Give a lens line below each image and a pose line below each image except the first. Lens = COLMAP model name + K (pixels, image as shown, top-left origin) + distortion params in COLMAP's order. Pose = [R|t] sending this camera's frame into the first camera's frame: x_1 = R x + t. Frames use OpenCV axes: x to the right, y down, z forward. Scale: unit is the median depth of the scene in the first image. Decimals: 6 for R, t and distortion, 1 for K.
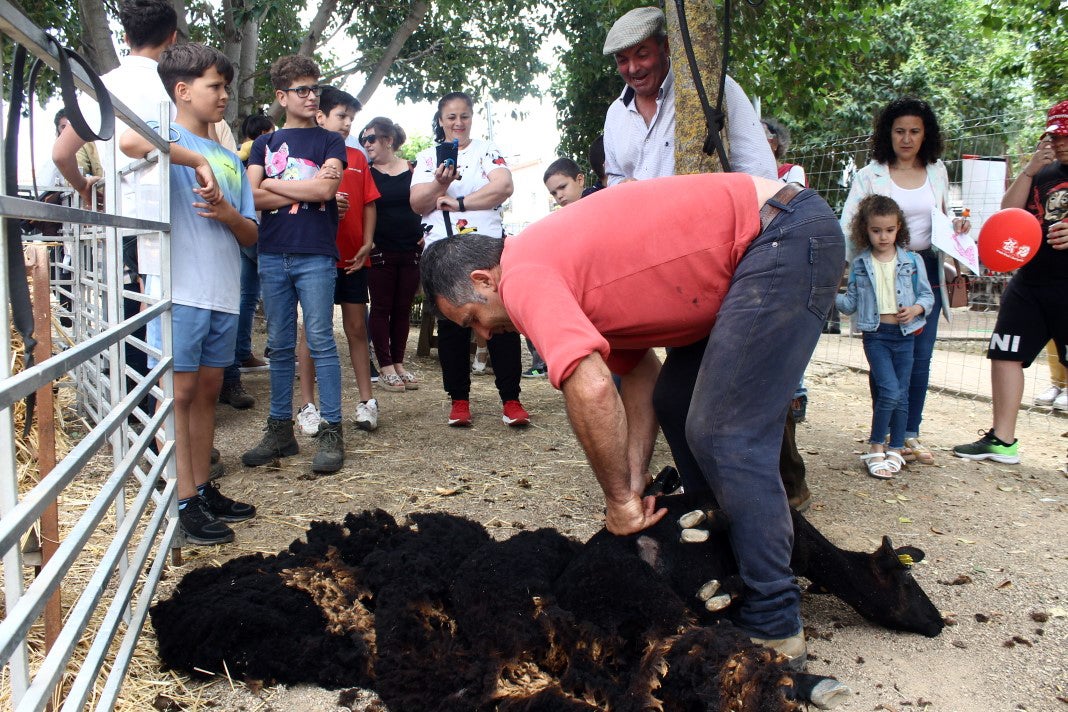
lens RADIAL K [[841.4, 0, 534.0], [0, 841.4, 356.0], [0, 0, 1]] dist [-0.076351, 0.006856]
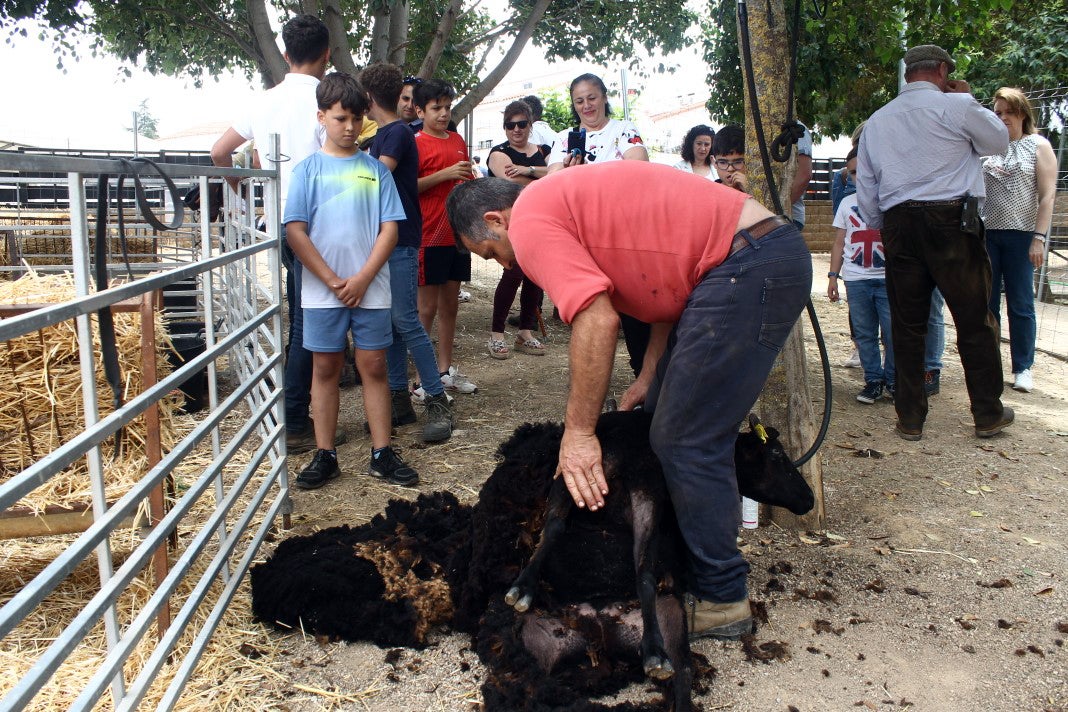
lens RADIAL K [[841.4, 0, 534.0], [0, 841.4, 356.0], [0, 0, 1]] dist [-0.076351, 0.006856]
pose [[0.983220, 0.011086, -0.182085, 0.156065], [-0.001698, 0.998664, 0.051637, -0.061948], [0.182414, -0.050462, 0.981926, -0.081945]]
